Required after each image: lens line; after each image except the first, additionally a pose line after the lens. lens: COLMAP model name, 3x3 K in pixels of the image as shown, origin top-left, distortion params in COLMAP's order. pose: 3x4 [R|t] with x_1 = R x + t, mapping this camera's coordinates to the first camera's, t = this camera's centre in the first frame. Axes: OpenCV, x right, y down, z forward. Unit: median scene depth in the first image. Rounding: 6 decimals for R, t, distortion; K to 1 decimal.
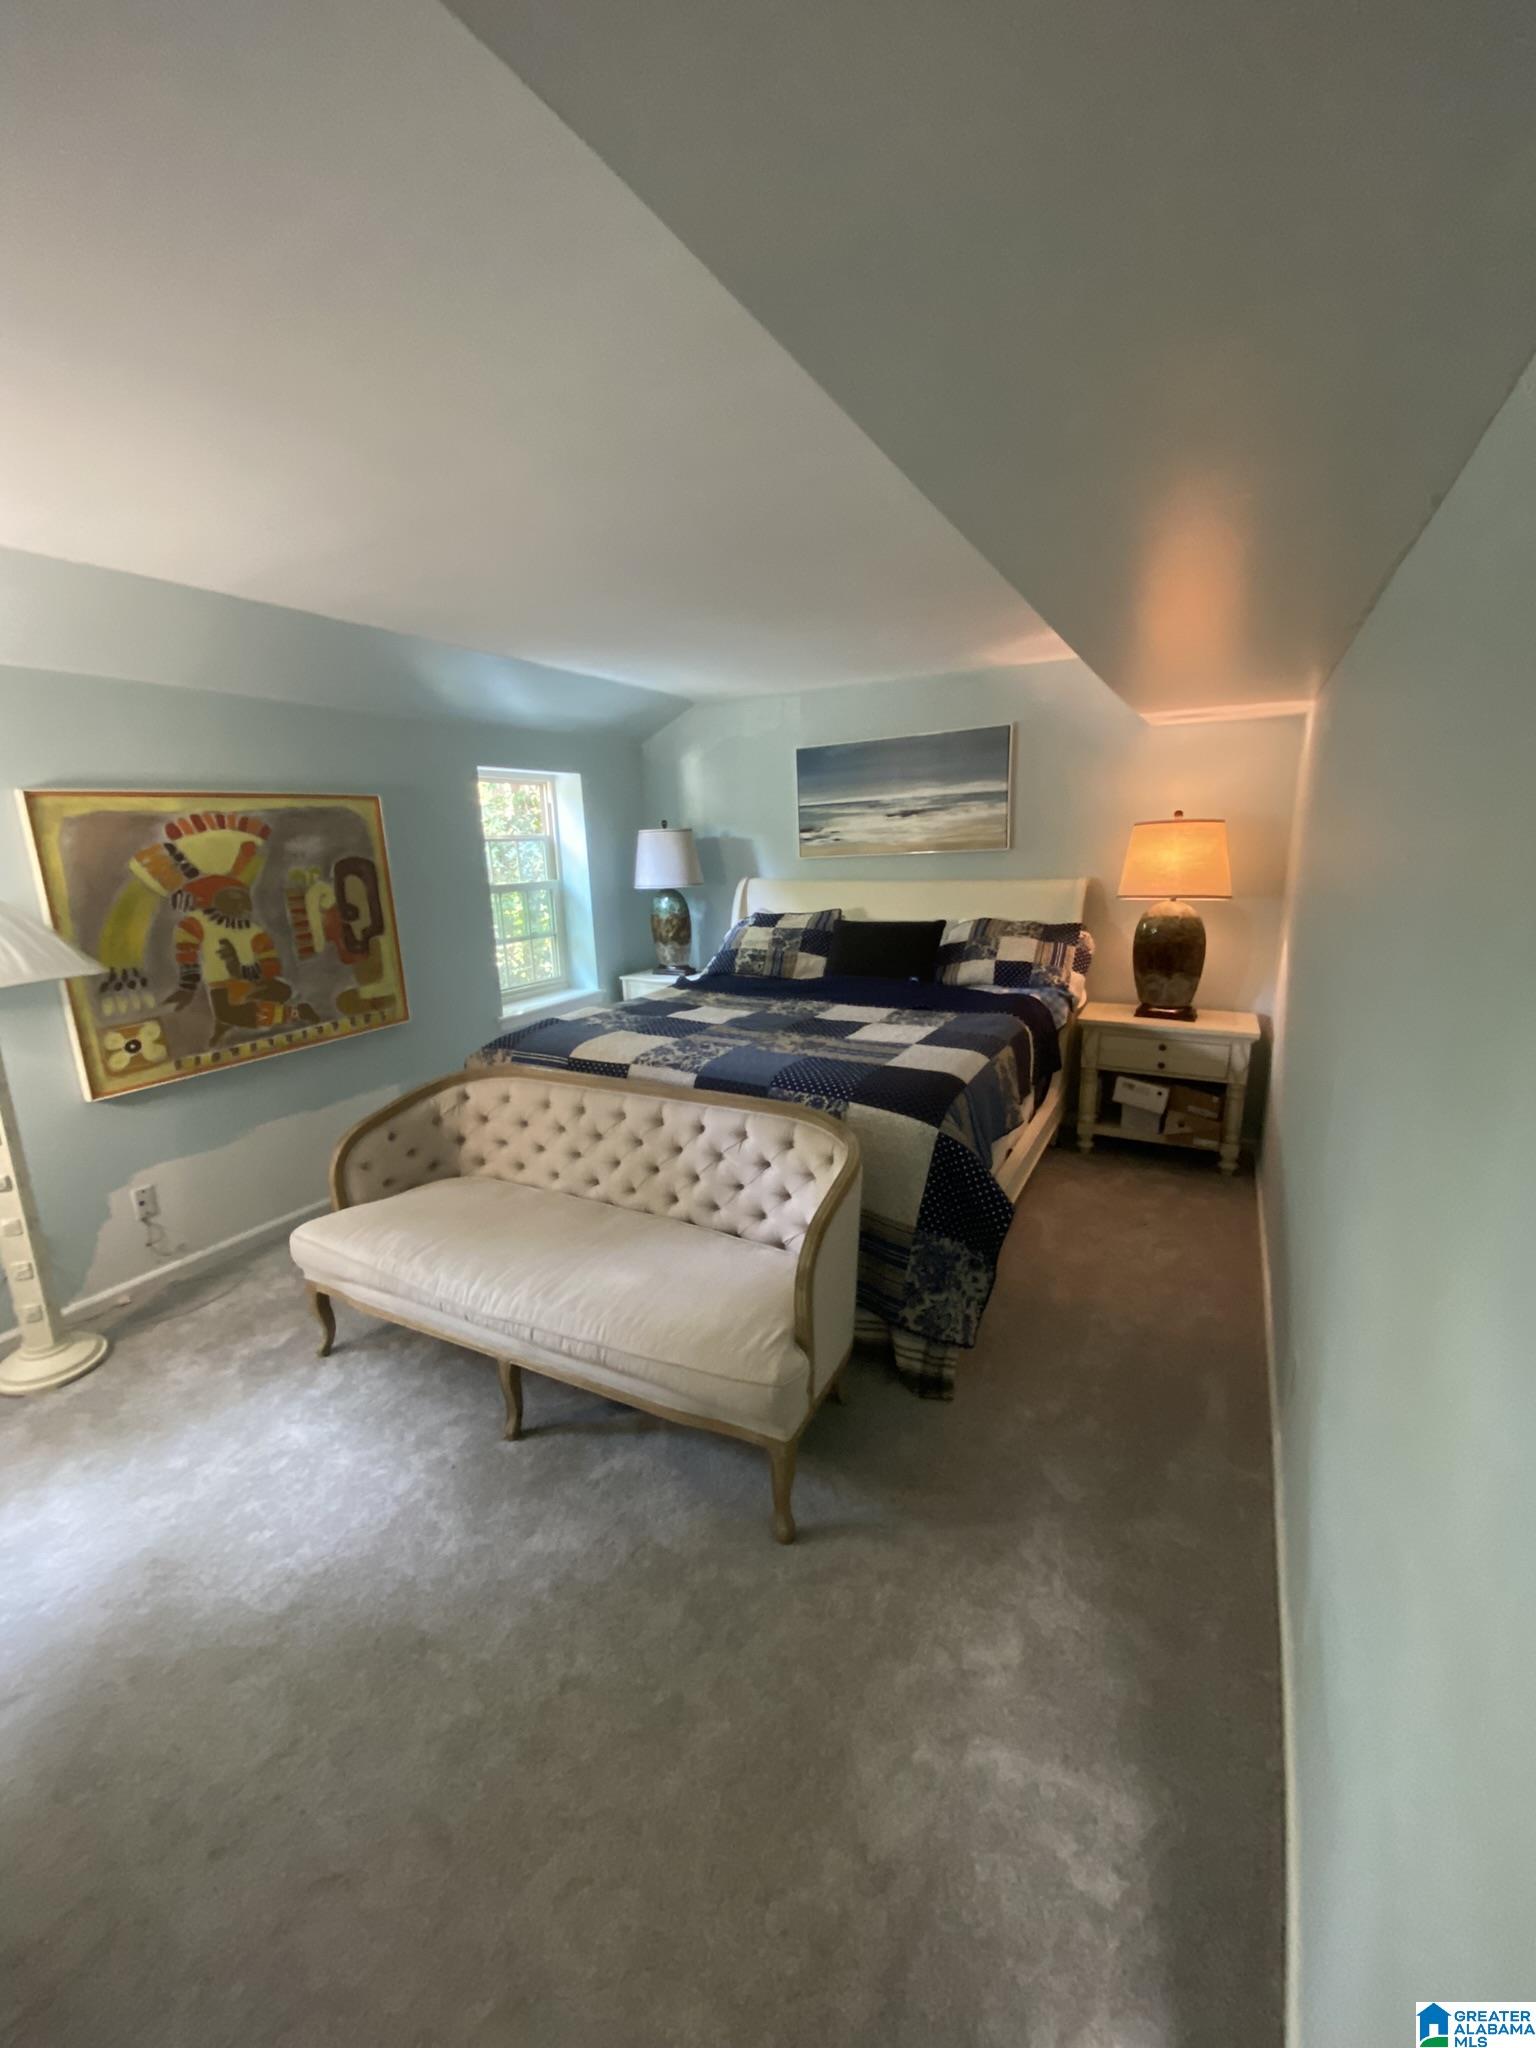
lens RADIAL K [[826.6, 0, 771.8], [0, 826.6, 1025.8], [0, 0, 1]] dist [0.003391, -0.000103]
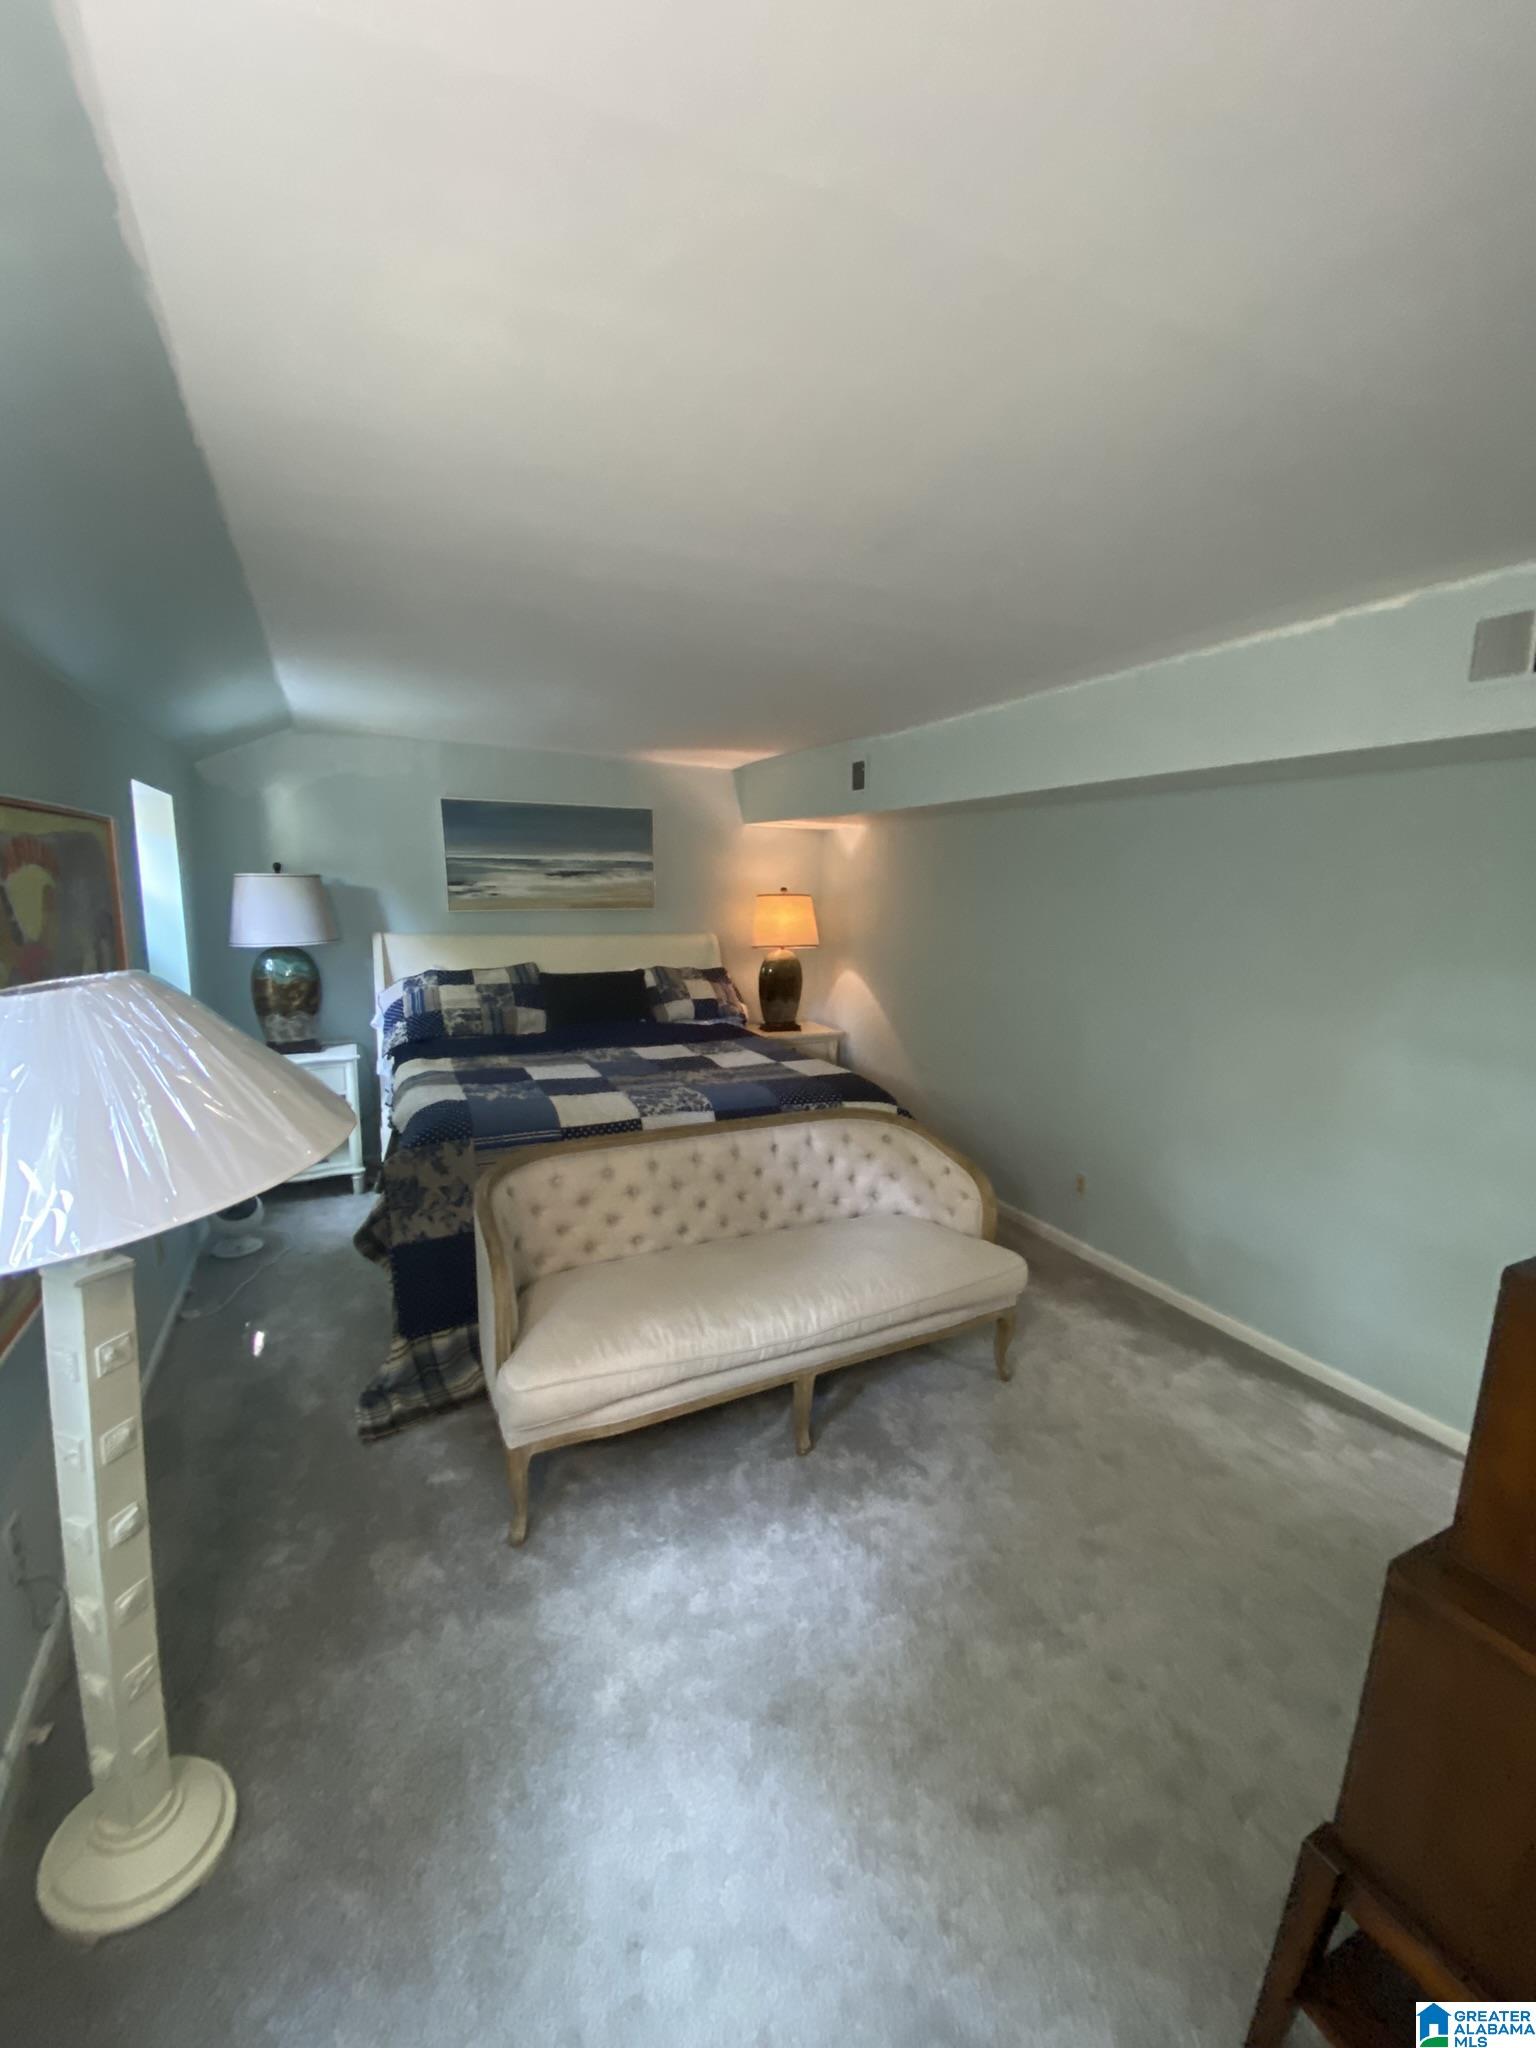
lens RADIAL K [[826.6, 0, 786.4], [0, 826.6, 1015.6], [0, 0, 1]] dist [0.003391, -0.000103]
pose [[0.535269, -0.085803, 0.840312, -0.642172], [0.145456, 0.989329, 0.008365, -0.041696], [-0.832063, 0.117751, 0.542038, 0.201108]]
